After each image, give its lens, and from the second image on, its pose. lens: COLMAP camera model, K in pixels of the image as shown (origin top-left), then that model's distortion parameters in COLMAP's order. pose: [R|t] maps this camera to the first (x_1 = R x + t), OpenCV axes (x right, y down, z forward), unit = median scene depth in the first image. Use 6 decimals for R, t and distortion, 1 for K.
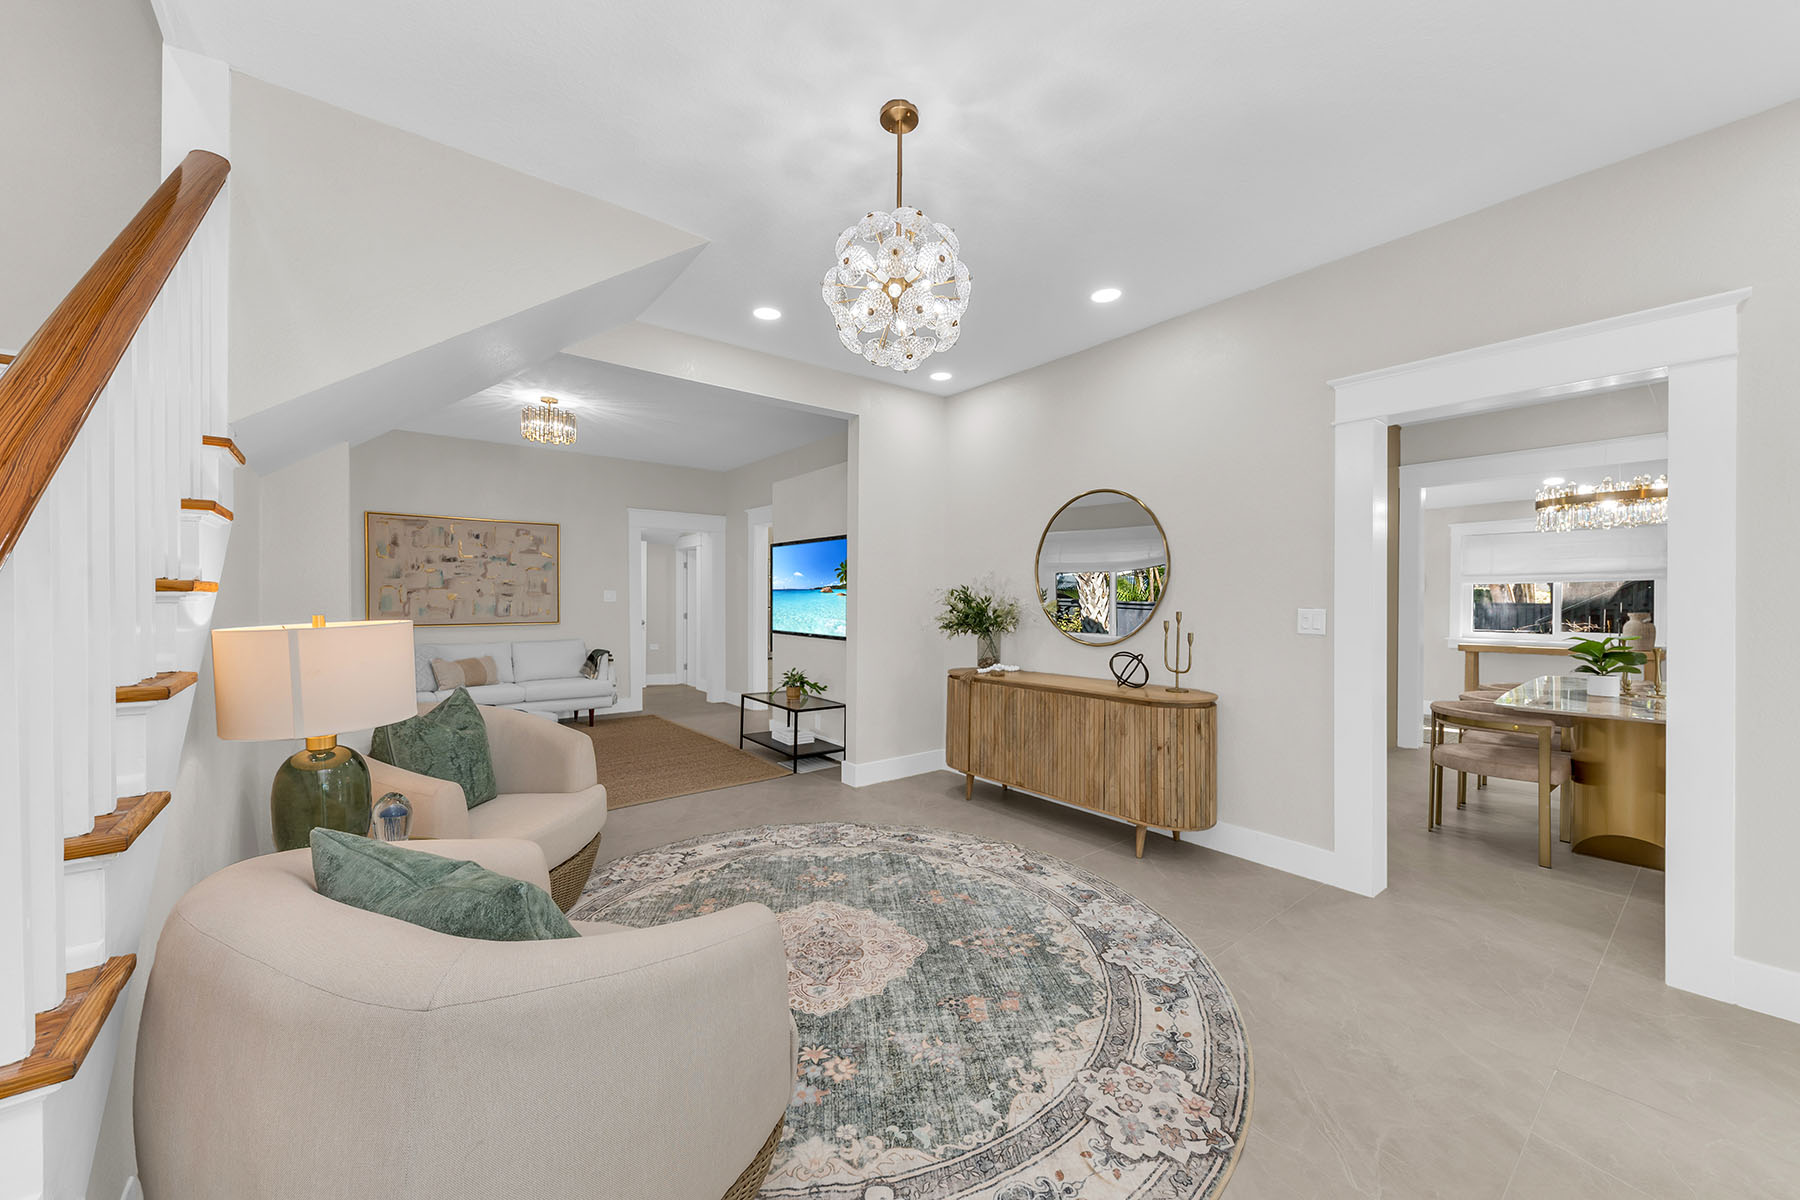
lens RADIAL K [[670.0, 0, 894.7], [0, 670.0, 606.6], [0, 0, 1]] dist [0.006473, -0.002736]
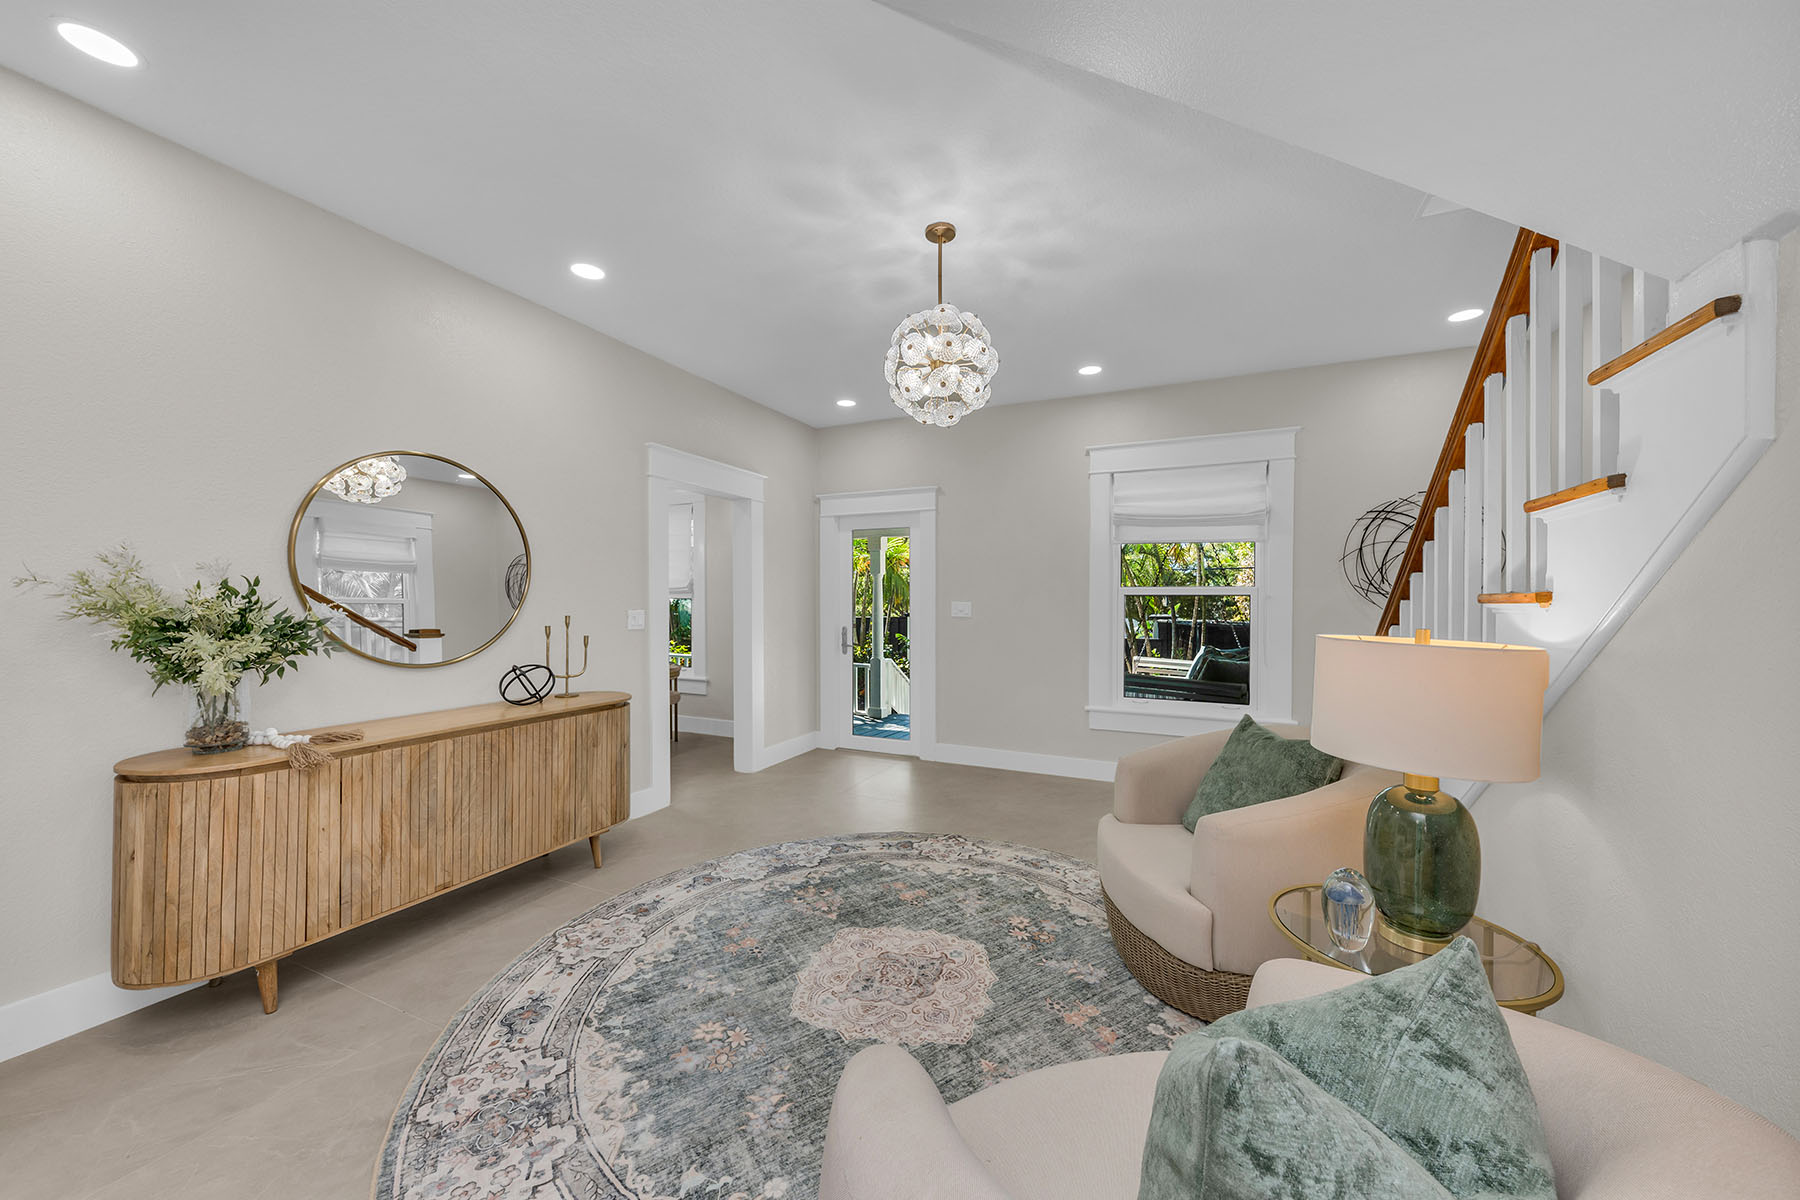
lens RADIAL K [[632.6, 0, 910.2], [0, 632.6, 610.1], [0, 0, 1]] dist [0.000921, -0.000496]
pose [[-0.459411, -0.013823, 0.888116, -0.719950], [0.009998, 0.999735, 0.020733, -0.017324], [-0.888168, 0.018404, -0.459151, 1.106314]]
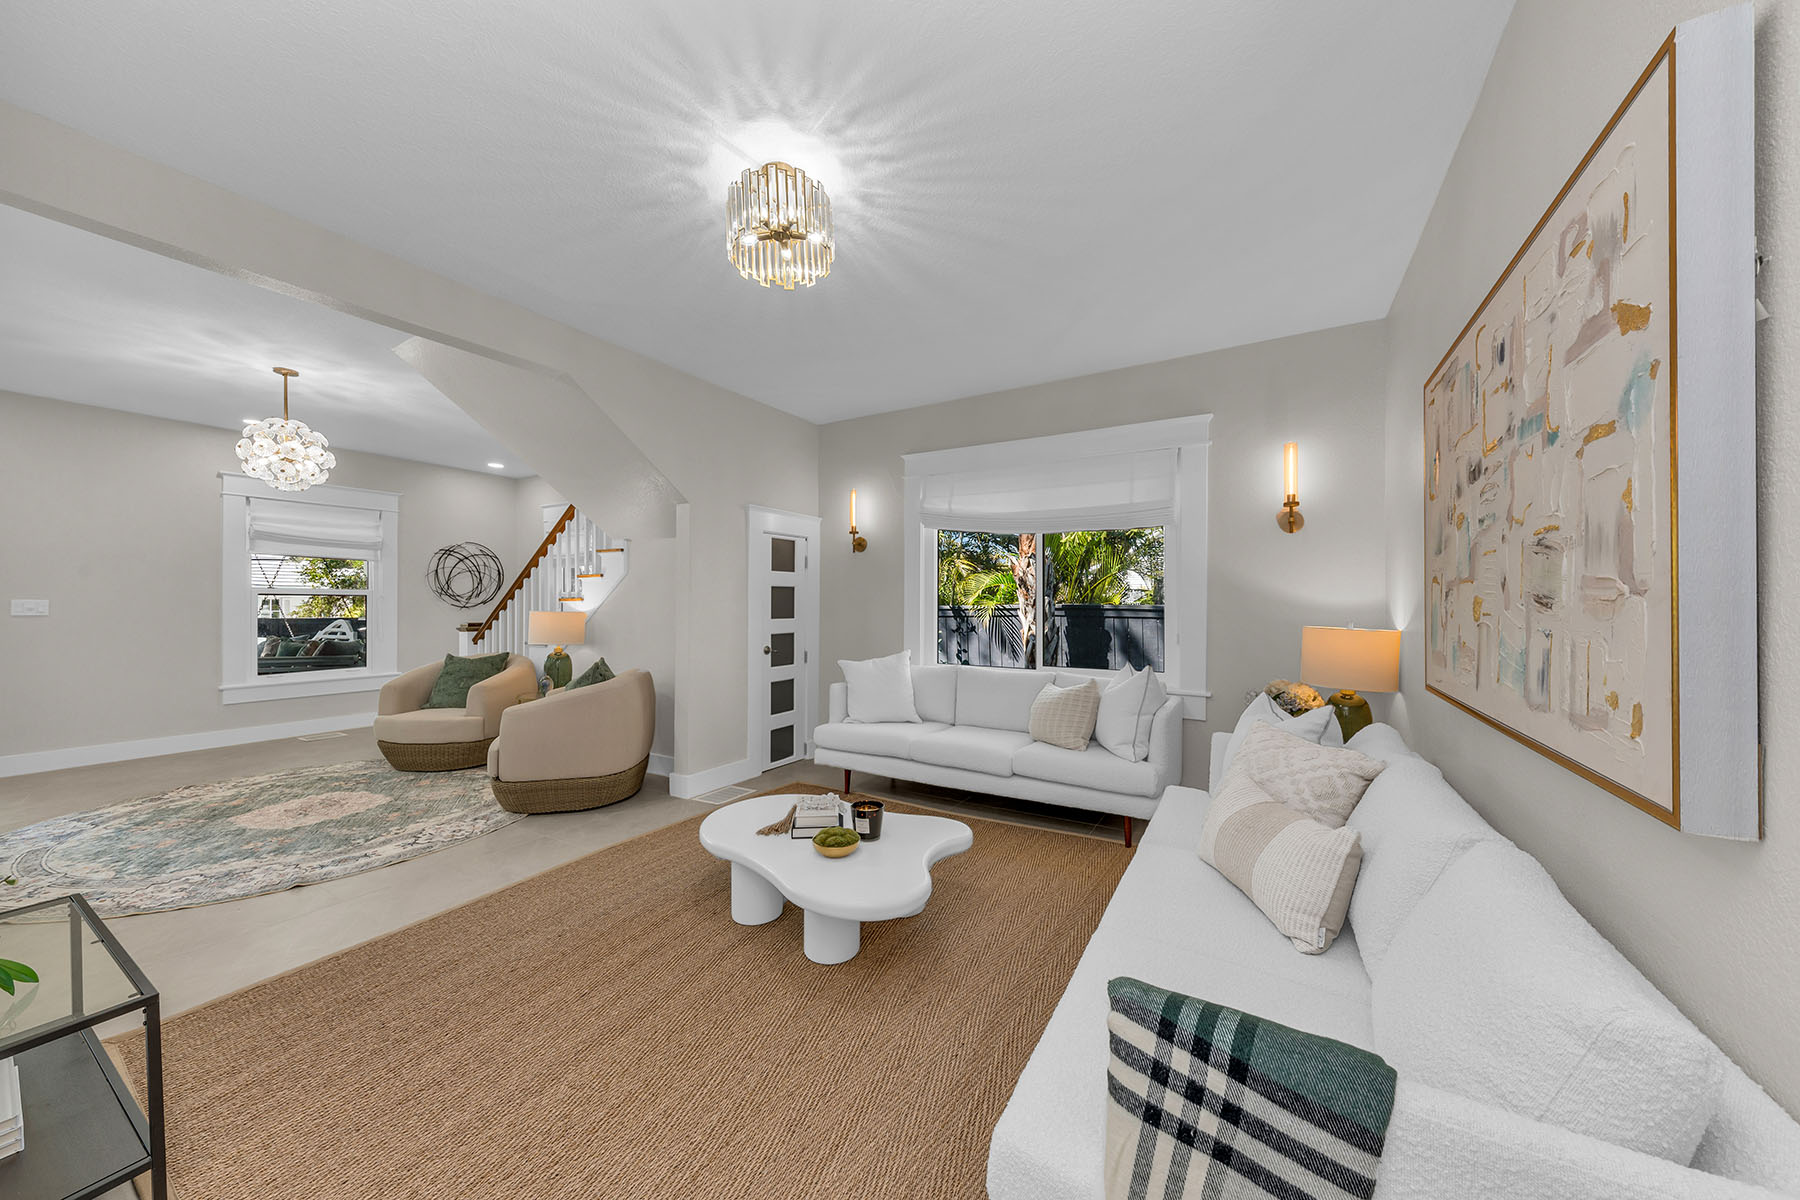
lens RADIAL K [[632.6, 0, 896.9], [0, 632.6, 604.7], [0, 0, 1]] dist [0.000921, -0.000496]
pose [[-0.934835, -0.000223, -0.355083, -0.729414], [-0.006354, 0.999850, 0.016101, -0.029935], [0.355026, 0.017308, -0.934696, 2.395425]]
